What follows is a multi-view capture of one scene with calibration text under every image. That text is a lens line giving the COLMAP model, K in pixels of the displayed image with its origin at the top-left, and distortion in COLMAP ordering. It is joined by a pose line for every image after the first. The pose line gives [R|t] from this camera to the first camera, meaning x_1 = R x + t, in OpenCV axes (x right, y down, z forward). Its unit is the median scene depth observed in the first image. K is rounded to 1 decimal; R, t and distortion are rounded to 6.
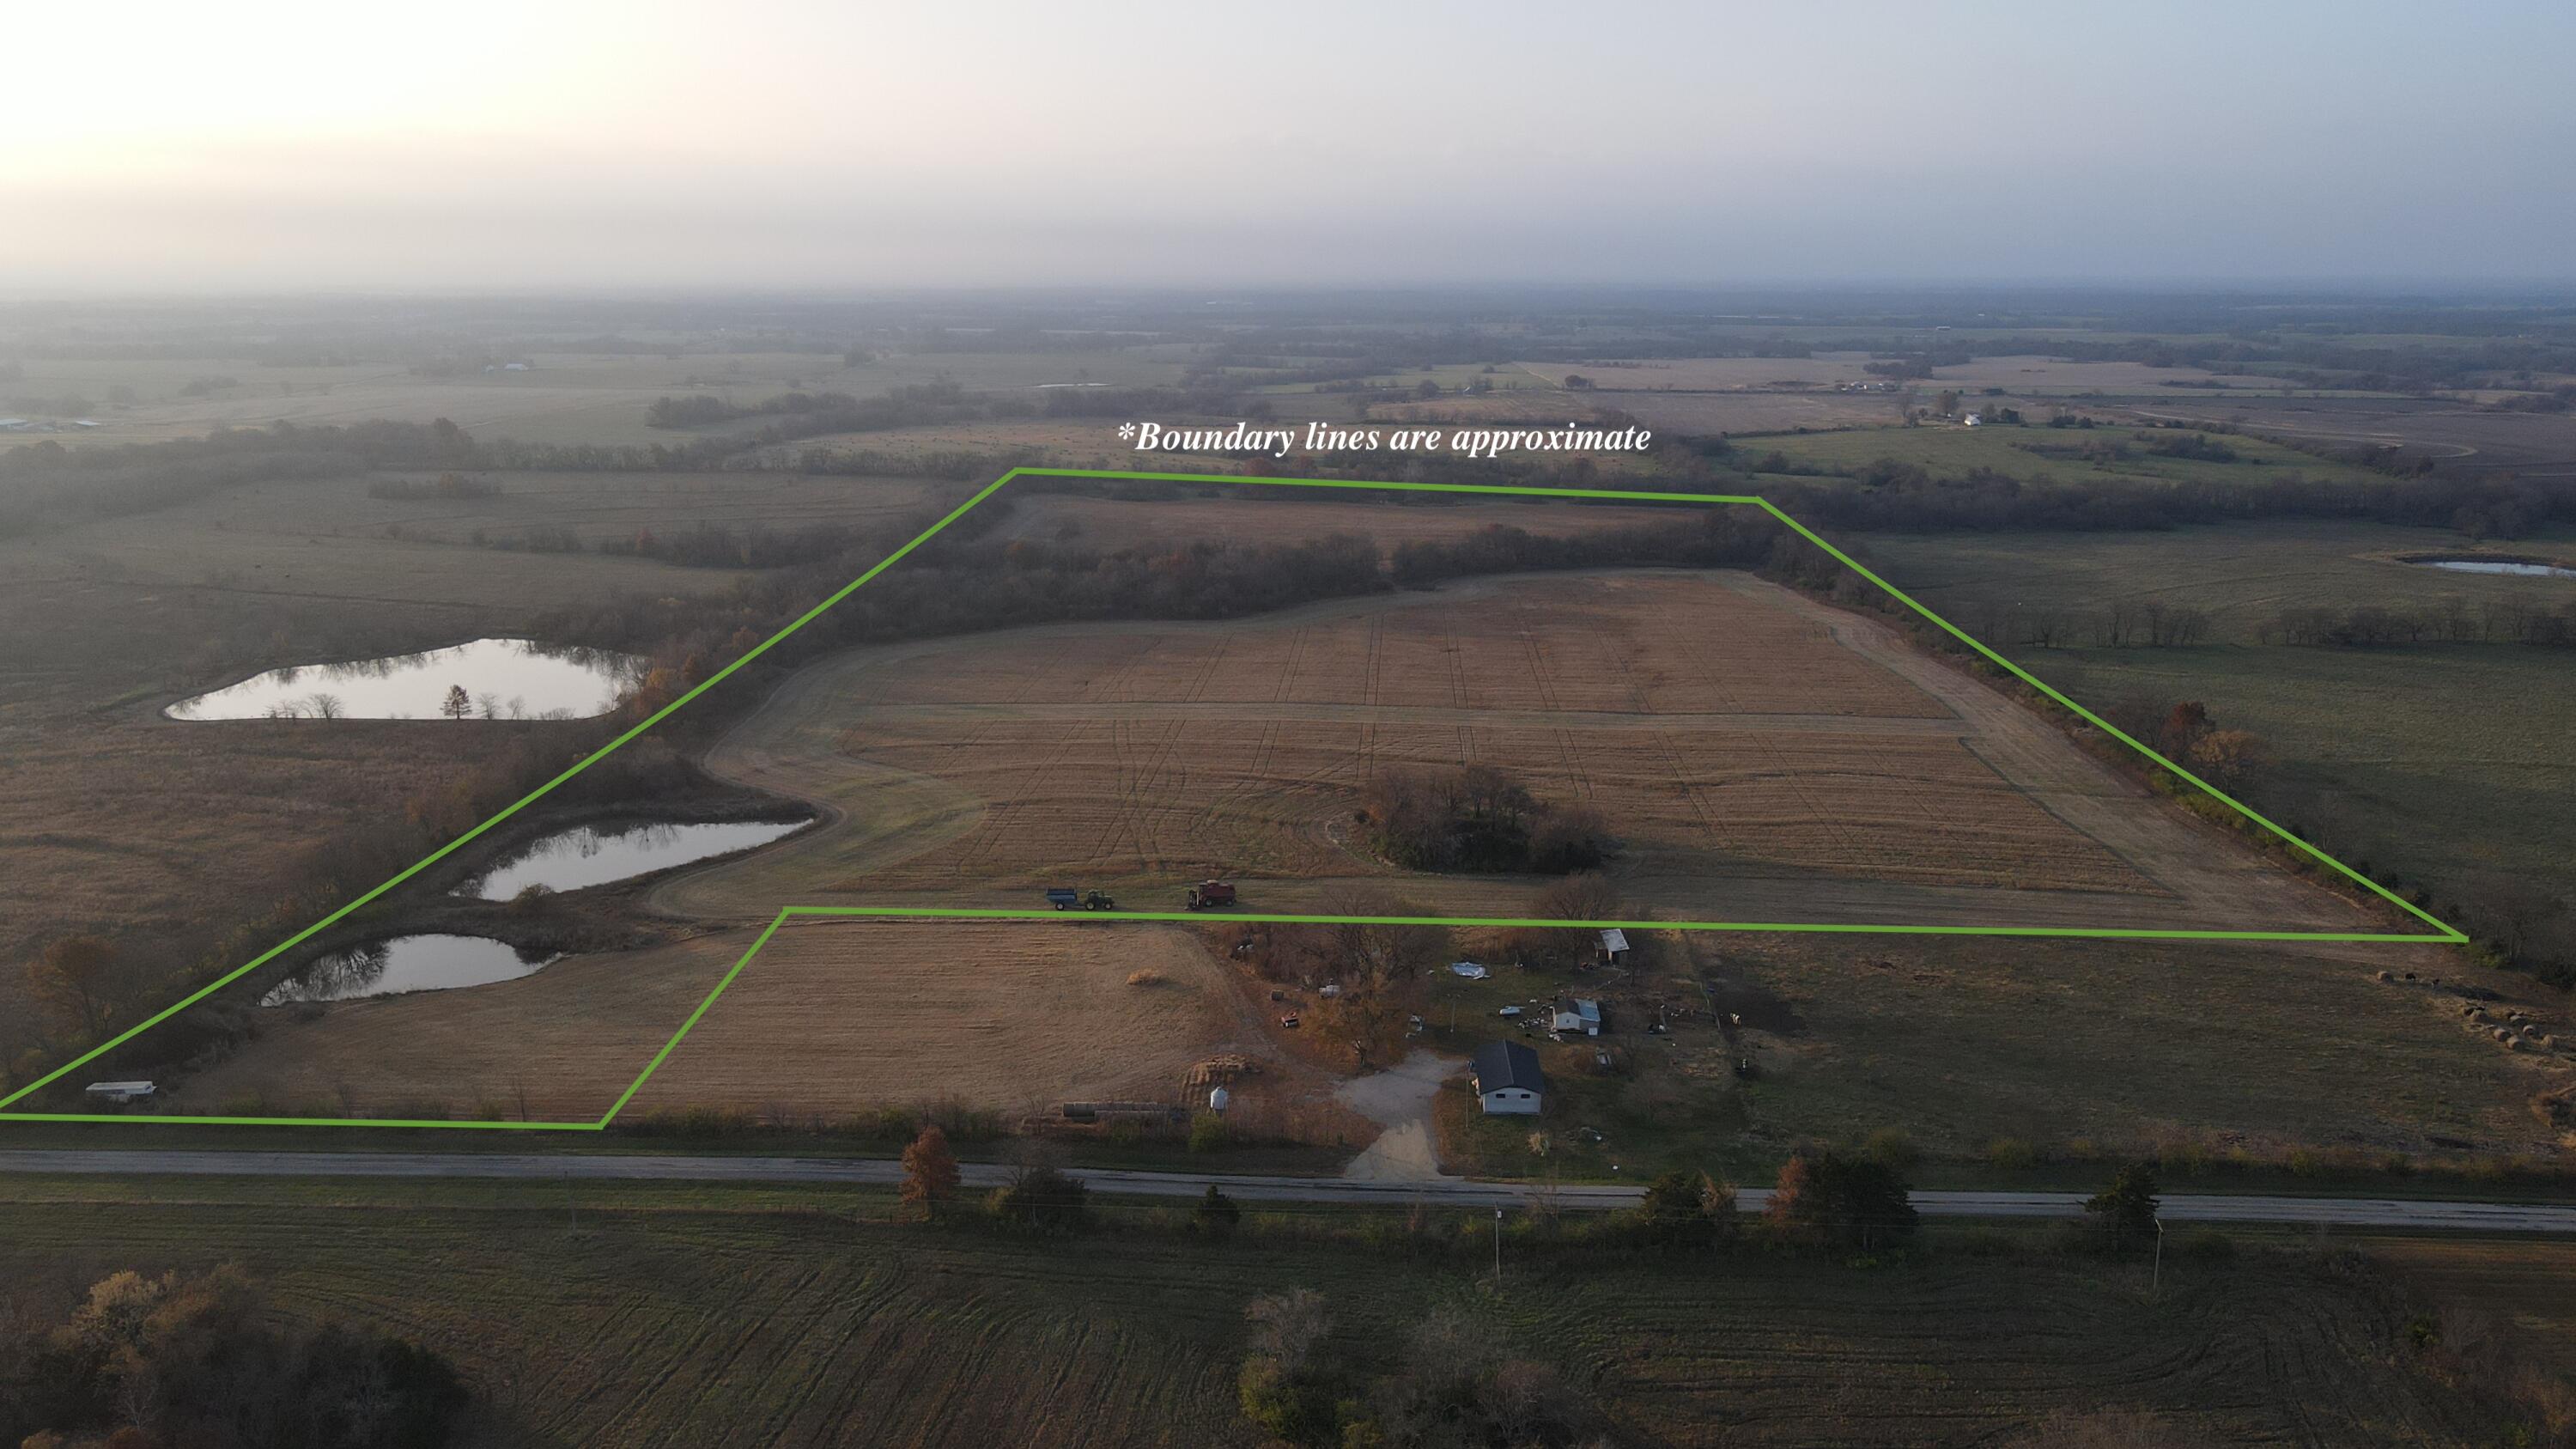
lens RADIAL K [[1887.4, 0, 1285.8], [0, 1887.4, 722.4], [0, 0, 1]] dist [-0.003943, 0.023853]
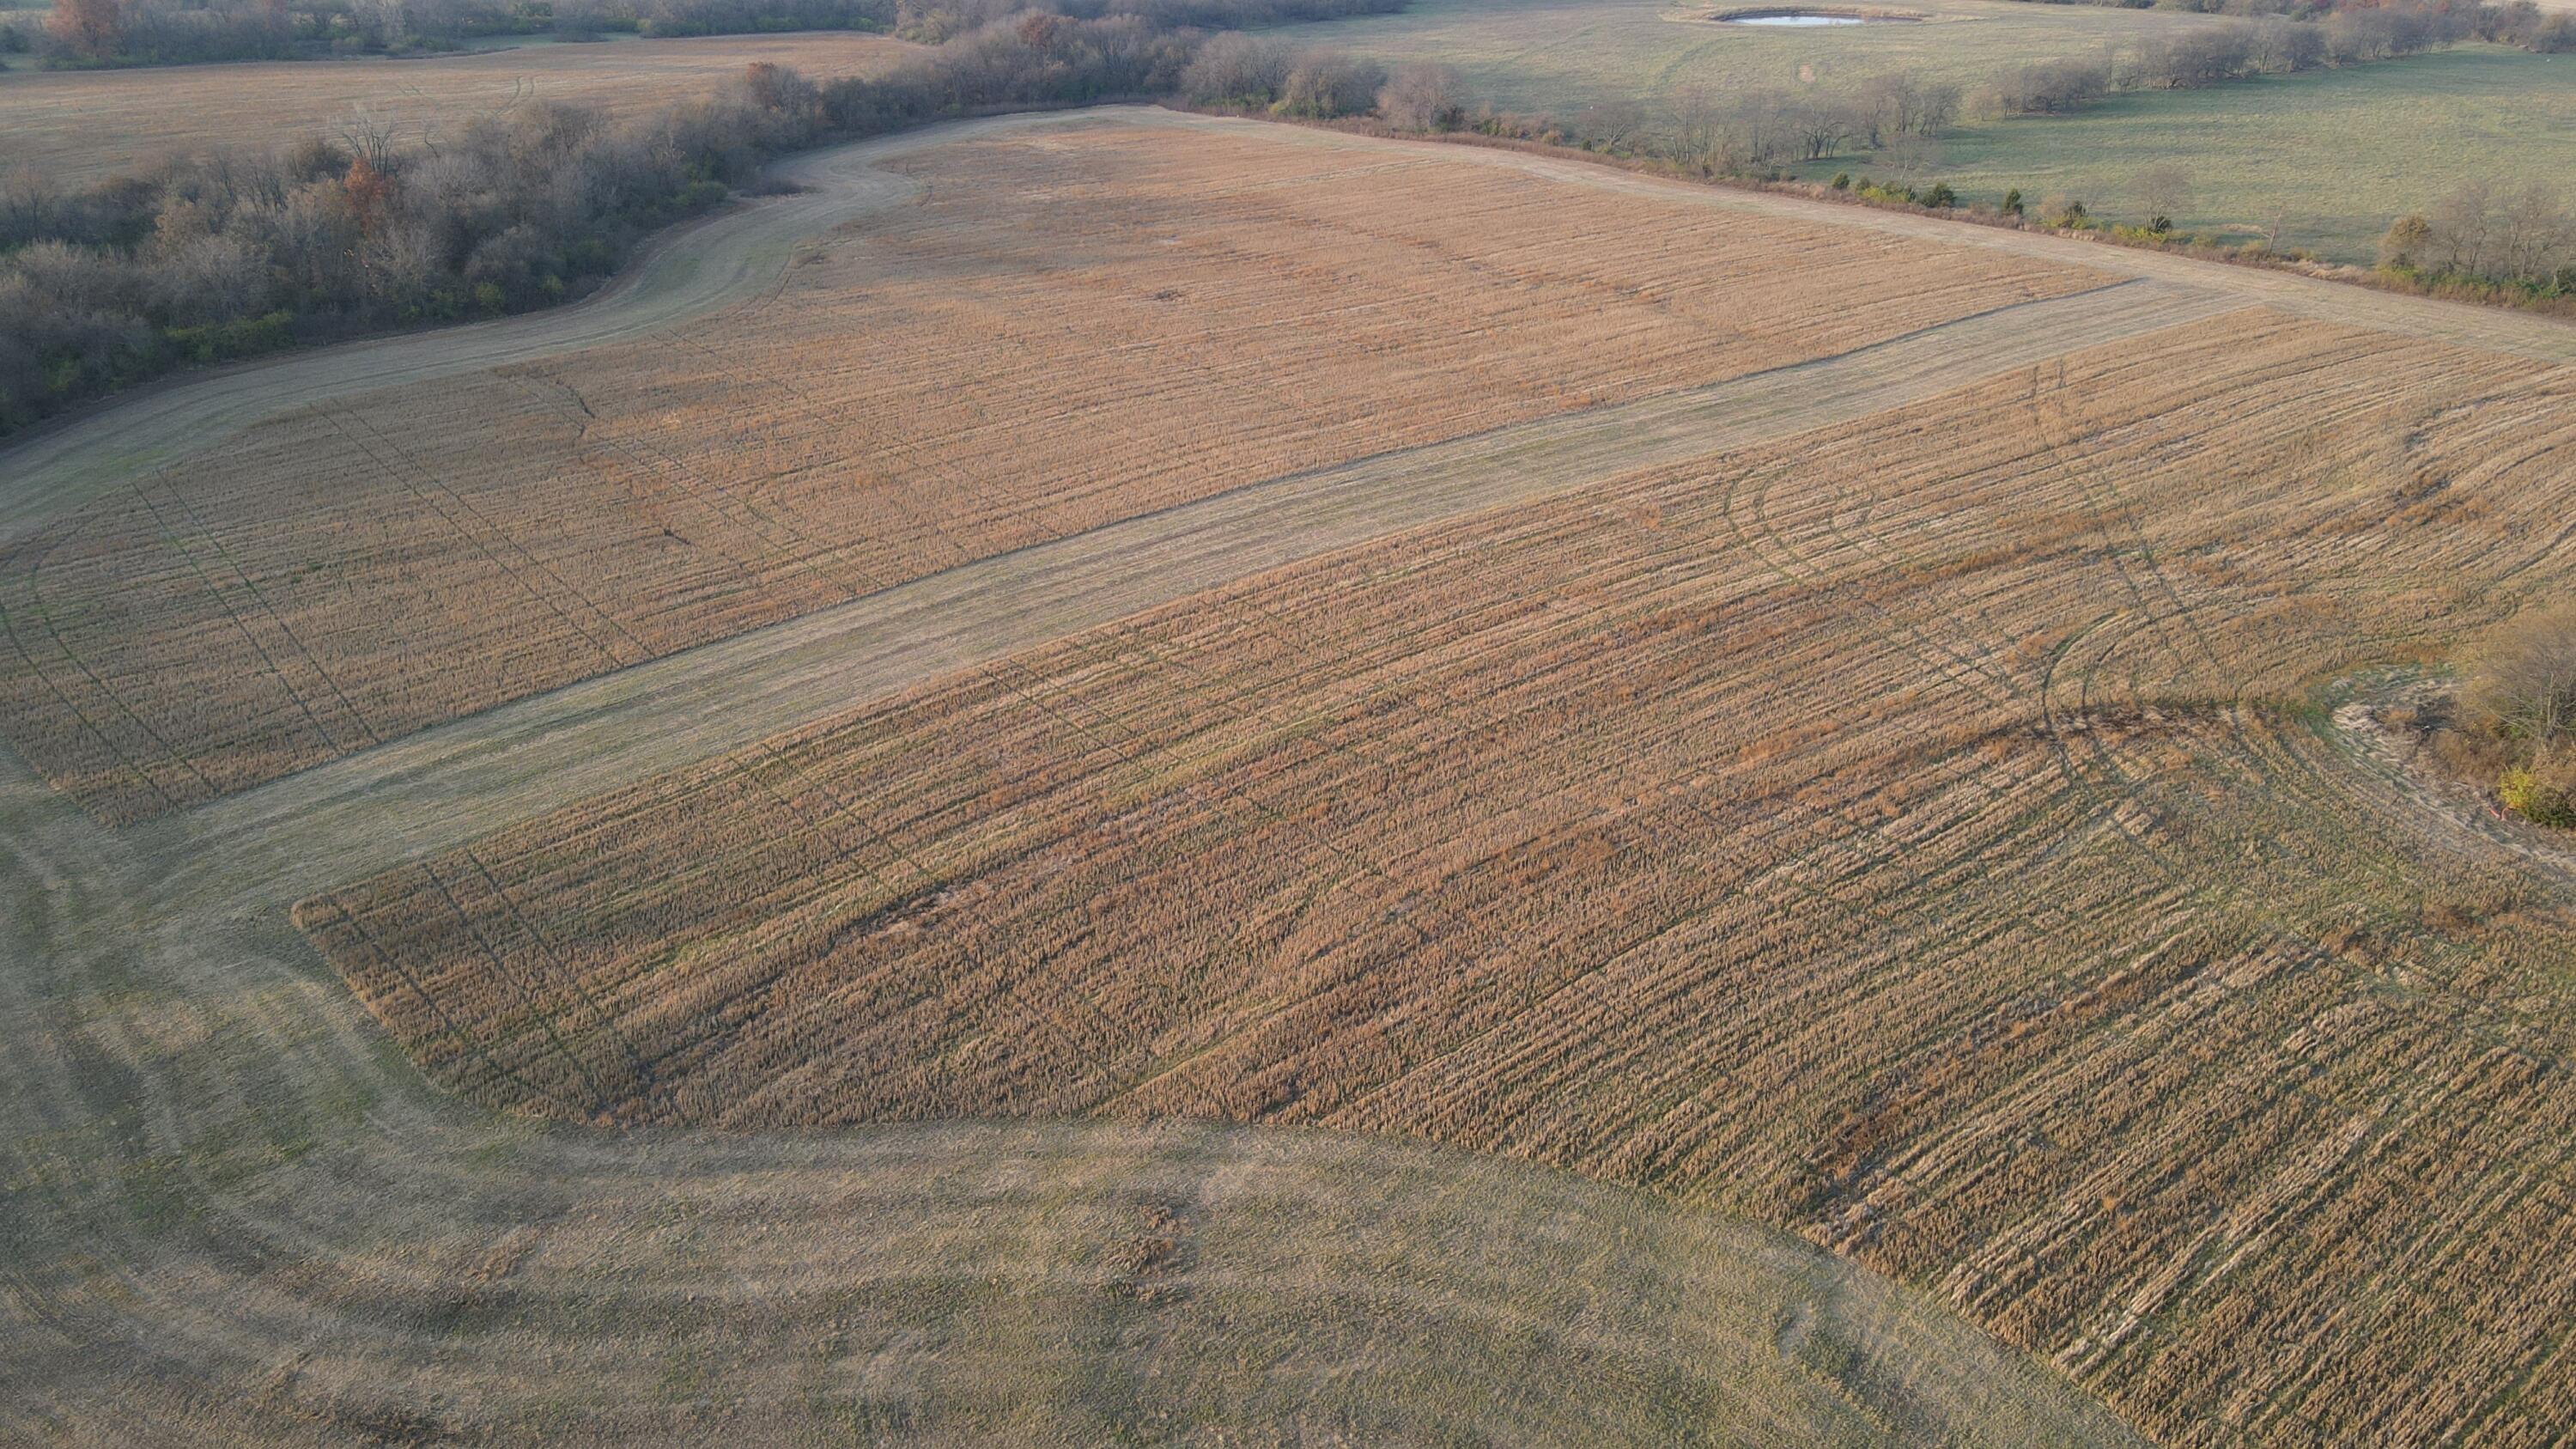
lens RADIAL K [[1887.4, 0, 1287.1], [0, 1887.4, 730.0], [0, 0, 1]] dist [-0.003943, 0.023853]
pose [[0.749214, -0.292387, 0.594297, -0.170523], [0.151137, 0.949083, 0.276403, -0.048310], [-0.644854, -0.117264, 0.755257, 0.454525]]
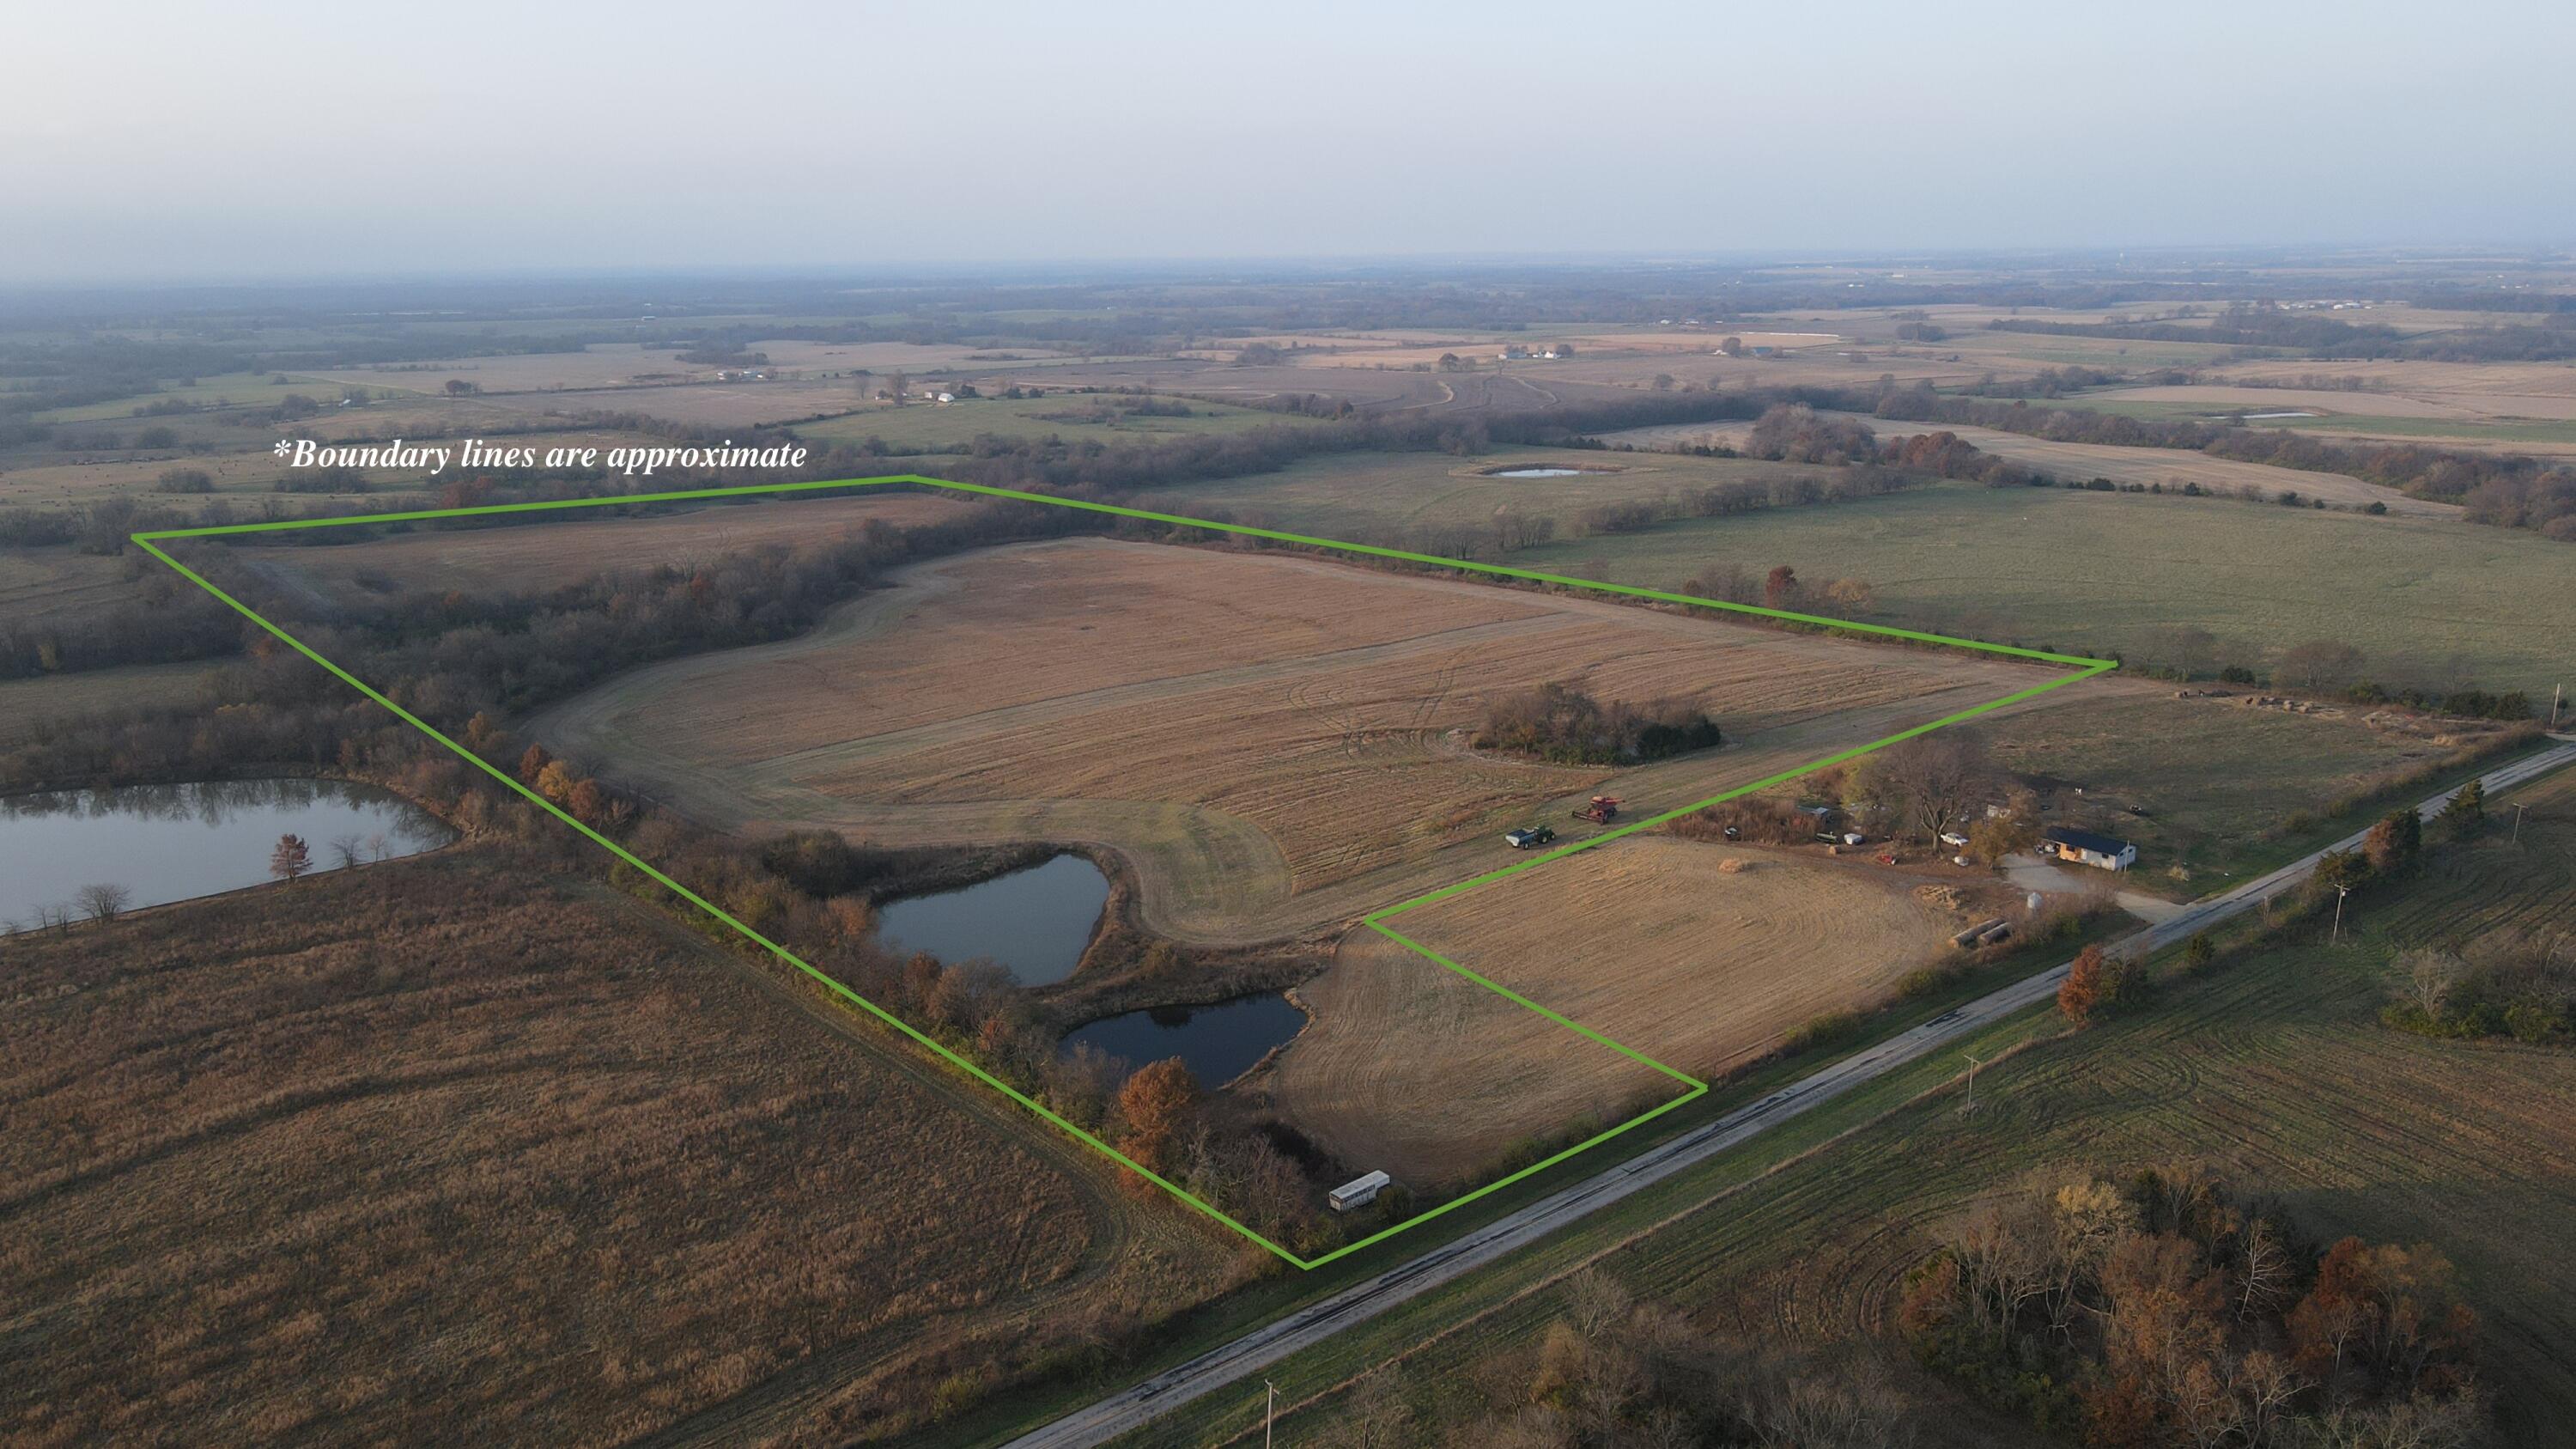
lens RADIAL K [[1887.4, 0, 1283.4], [0, 1887.4, 719.0], [0, 0, 1]] dist [-0.003943, 0.023853]
pose [[0.747352, -0.171336, 0.641957, -0.390566], [0.169473, 0.983378, 0.065164, -0.029413], [-0.642451, 0.060094, 0.763967, 0.110547]]
